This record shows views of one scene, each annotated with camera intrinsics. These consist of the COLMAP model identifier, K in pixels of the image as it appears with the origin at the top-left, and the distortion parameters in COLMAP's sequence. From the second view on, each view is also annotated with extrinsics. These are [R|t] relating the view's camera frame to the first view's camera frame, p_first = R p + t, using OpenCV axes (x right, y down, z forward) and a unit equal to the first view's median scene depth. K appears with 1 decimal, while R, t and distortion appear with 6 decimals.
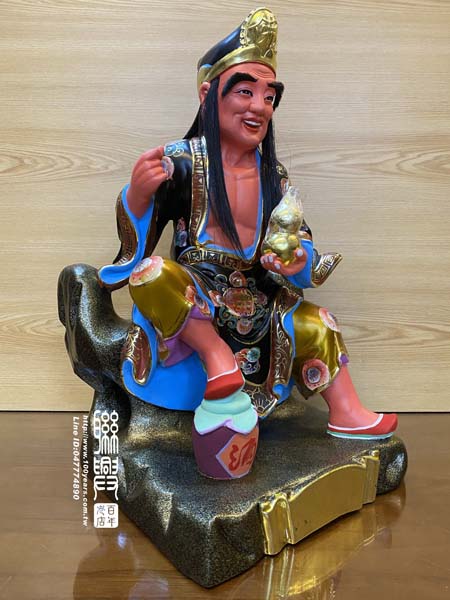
lens RADIAL K [[470.6, 0, 228.1], [0, 470.6, 290.9], [0, 0, 1]] dist [-0.000586, -0.005254]
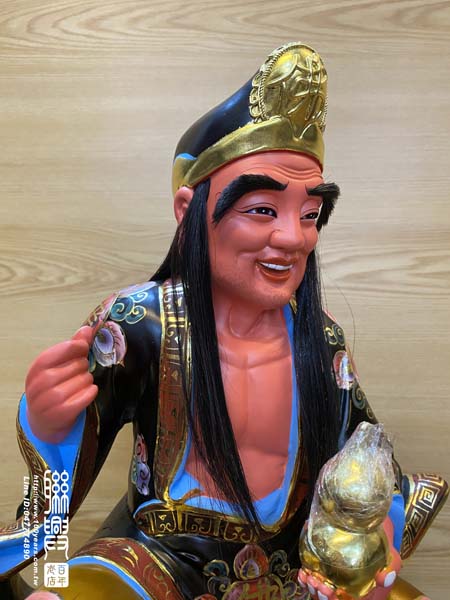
lens RADIAL K [[472.8, 0, 227.6], [0, 472.8, 284.3], [0, 0, 1]] dist [0.000572, -0.008216]
pose [[0.997996, -0.004365, -0.063127, 0.021258], [-0.000659, 0.996847, -0.079345, -0.204635], [0.063274, 0.079228, 0.994846, 0.343971]]
